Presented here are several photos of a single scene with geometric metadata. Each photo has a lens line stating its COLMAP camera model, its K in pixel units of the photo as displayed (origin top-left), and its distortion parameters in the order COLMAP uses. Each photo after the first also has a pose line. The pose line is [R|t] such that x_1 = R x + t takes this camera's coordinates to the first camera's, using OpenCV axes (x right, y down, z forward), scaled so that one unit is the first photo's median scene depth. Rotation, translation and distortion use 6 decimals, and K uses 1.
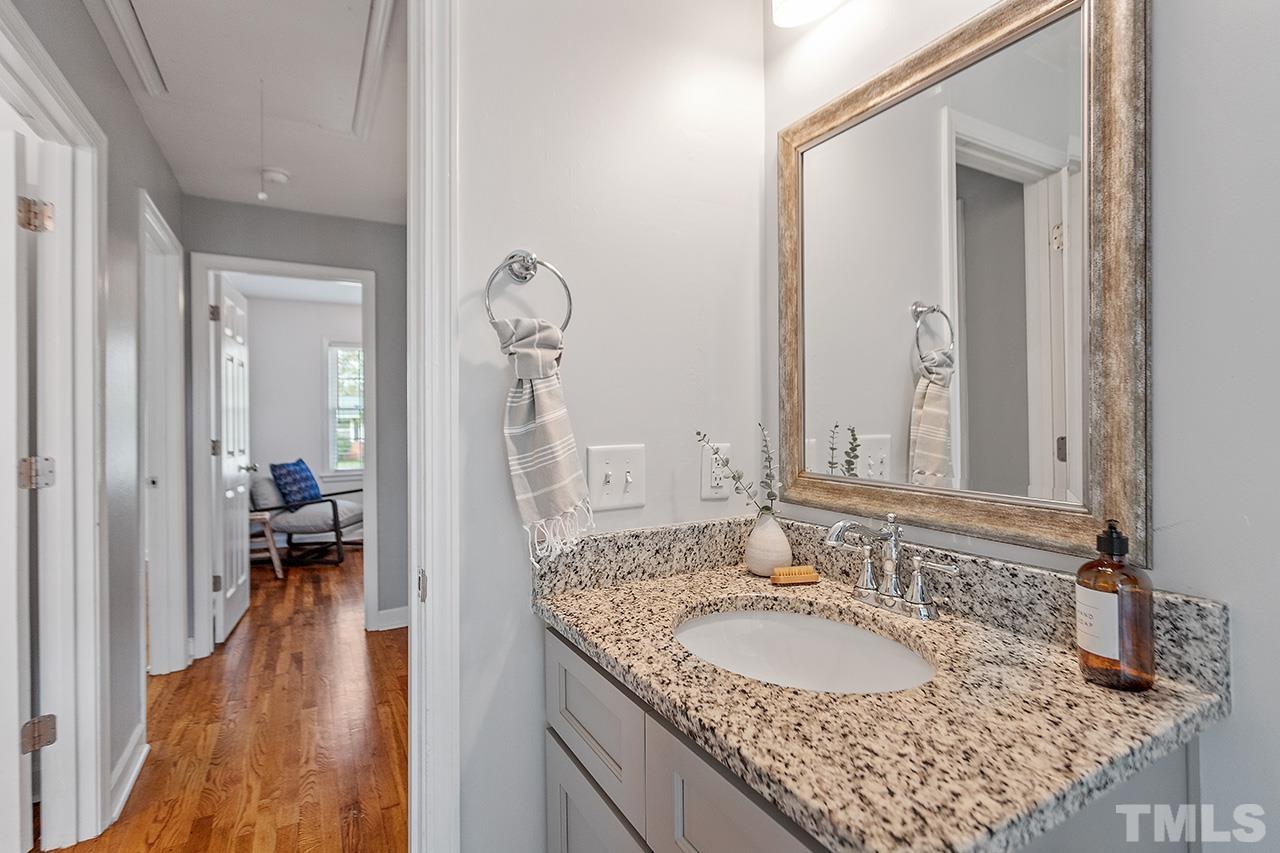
lens RADIAL K [[608.7, 0, 640.3], [0, 608.7, 418.2], [0, 0, 1]] dist [0.001592, 0.001933]
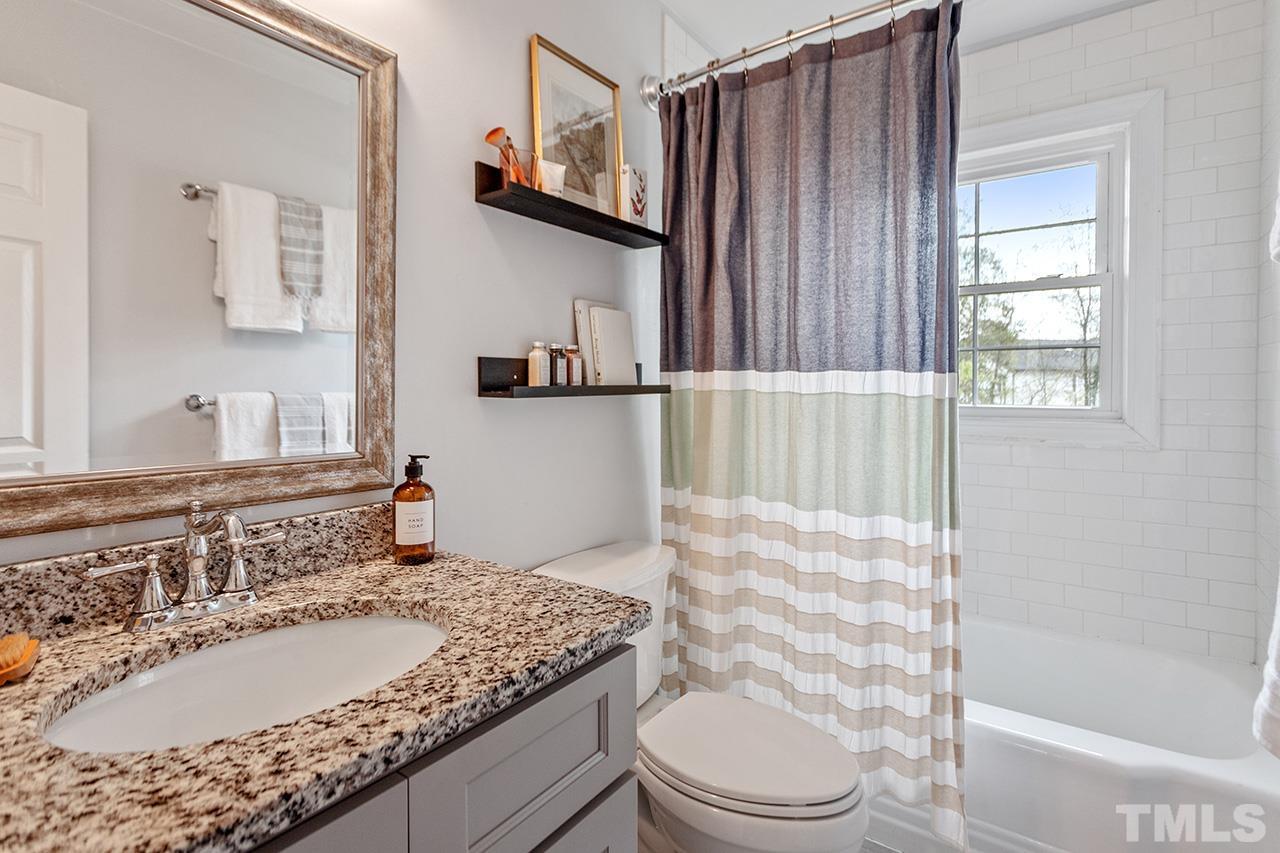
lens RADIAL K [[608.7, 0, 654.0], [0, 608.7, 397.6], [0, 0, 1]] dist [0.001592, 0.001933]
pose [[-0.433275, -0.003973, 0.901253, -0.825032], [0.004766, 0.999966, 0.006699, 0.019736], [-0.901249, 0.007198, -0.433241, 1.103241]]
